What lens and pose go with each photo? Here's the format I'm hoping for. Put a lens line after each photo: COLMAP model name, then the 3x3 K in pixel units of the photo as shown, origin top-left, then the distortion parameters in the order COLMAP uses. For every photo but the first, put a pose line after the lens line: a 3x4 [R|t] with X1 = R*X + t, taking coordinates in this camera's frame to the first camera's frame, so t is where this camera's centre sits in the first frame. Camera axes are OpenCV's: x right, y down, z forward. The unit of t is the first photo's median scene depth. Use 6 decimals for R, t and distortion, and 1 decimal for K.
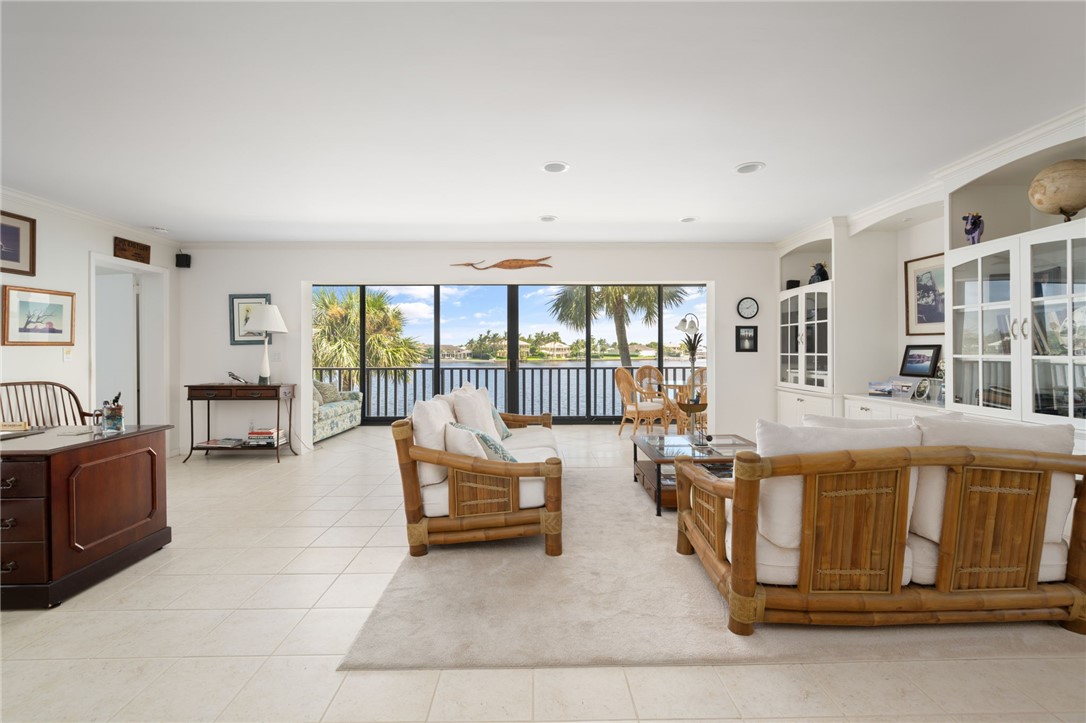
lens RADIAL K [[477.8, 0, 543.2], [0, 477.8, 351.2], [0, 0, 1]] dist [0.000511, -0.000118]
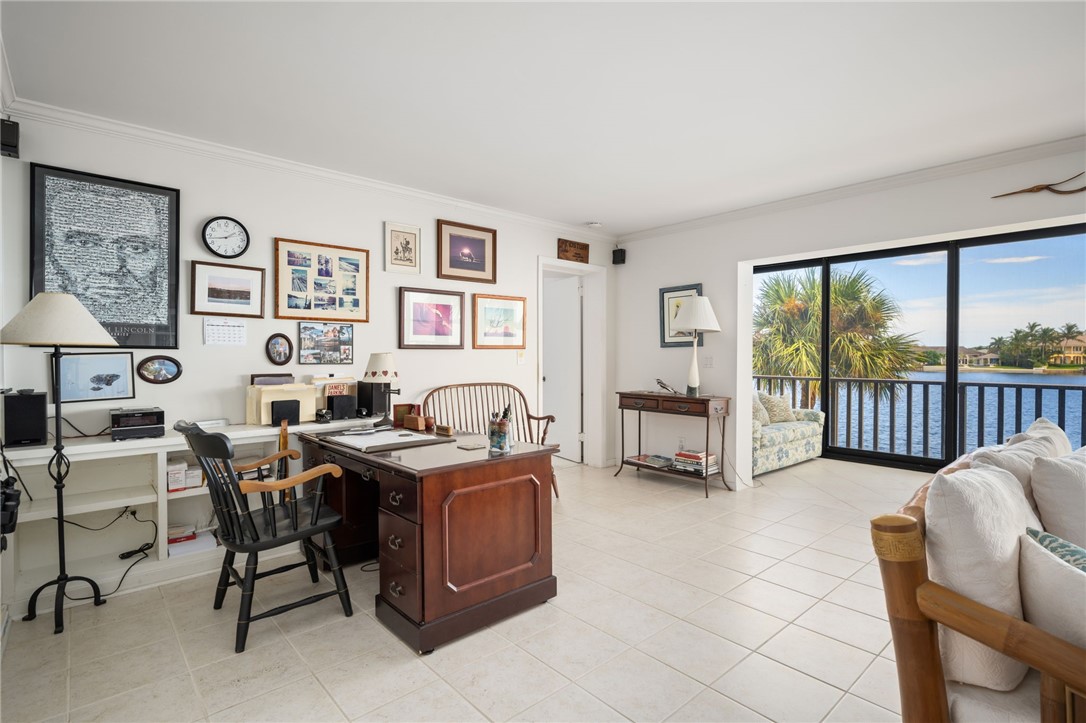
lens RADIAL K [[529.4, 0, 544.5], [0, 529.4, 359.2], [0, 0, 1]] dist [-0.001373, 0.000321]
pose [[0.653938, 0.010139, -0.756480, -0.075152], [-0.003663, 0.999941, 0.010235, -0.000799], [0.756539, -0.003922, 0.653936, 0.233560]]
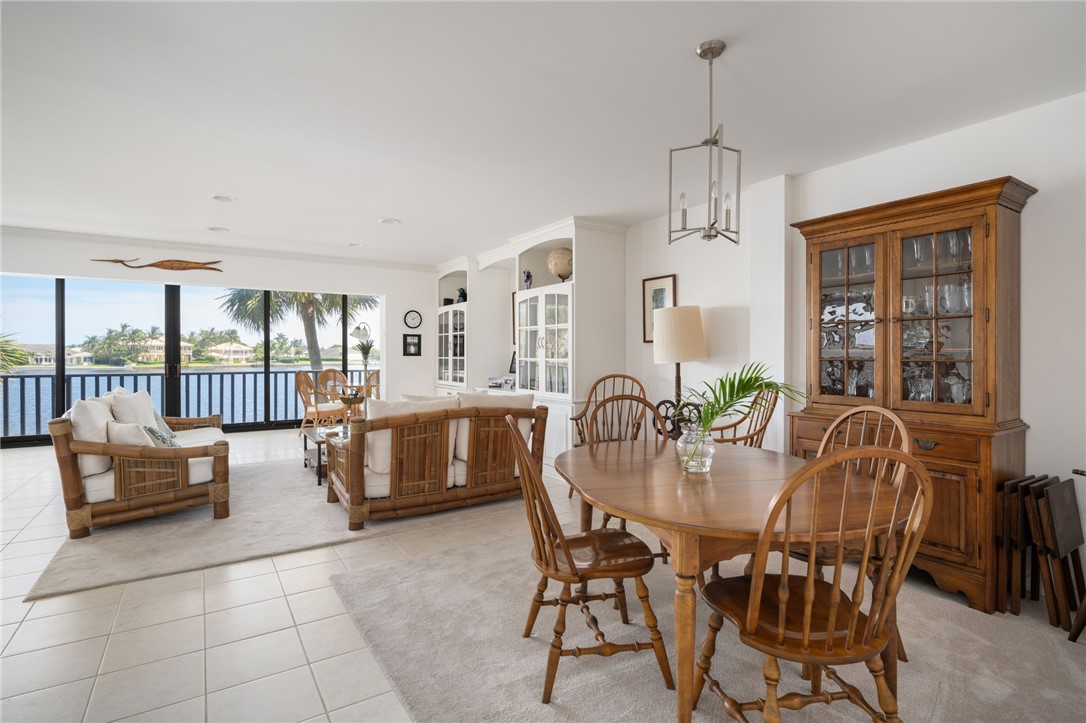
lens RADIAL K [[529.4, 0, 544.5], [0, 529.4, 359.2], [0, 0, 1]] dist [-0.001373, 0.000321]
pose [[0.847786, -0.002491, 0.530332, 0.002651], [-0.002174, 0.999964, 0.008173, -0.001991], [-0.530334, -0.008082, 0.847750, -0.329413]]
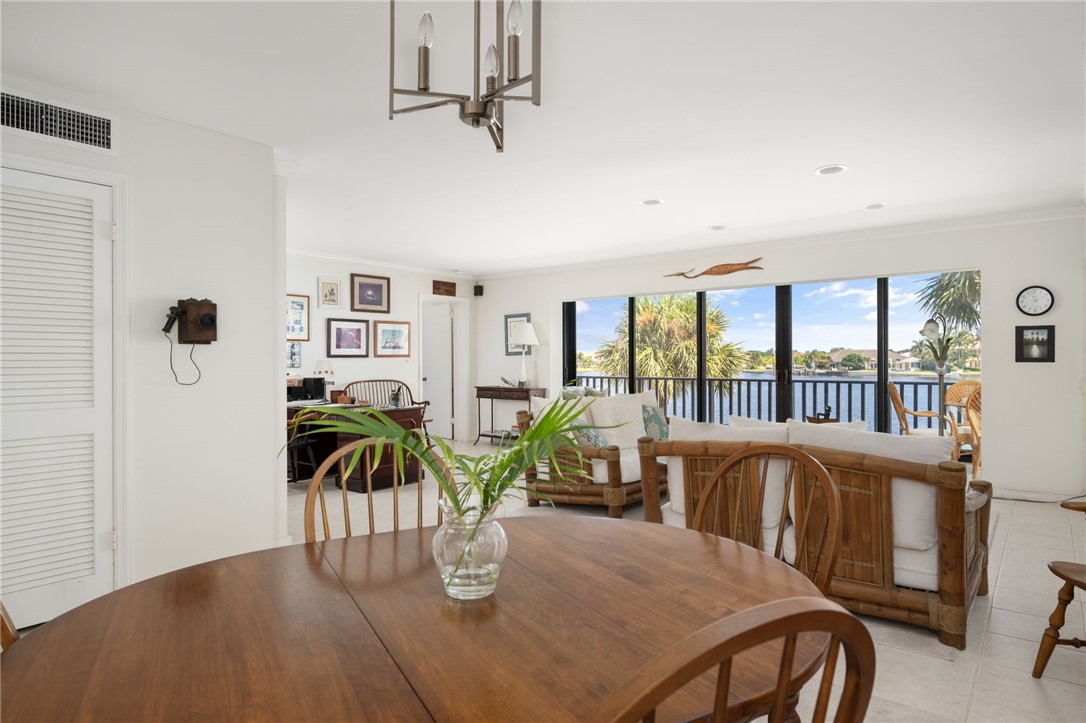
lens RADIAL K [[631.5, 0, 543.0], [0, 631.5, 361.5], [0, 0, 1]] dist [-0.000897, -0.000165]
pose [[0.766965, 0.002131, -0.641686, 0.507097], [0.000233, 0.999993, 0.003600, -0.003275], [0.641689, -0.002911, 0.766959, -0.213345]]
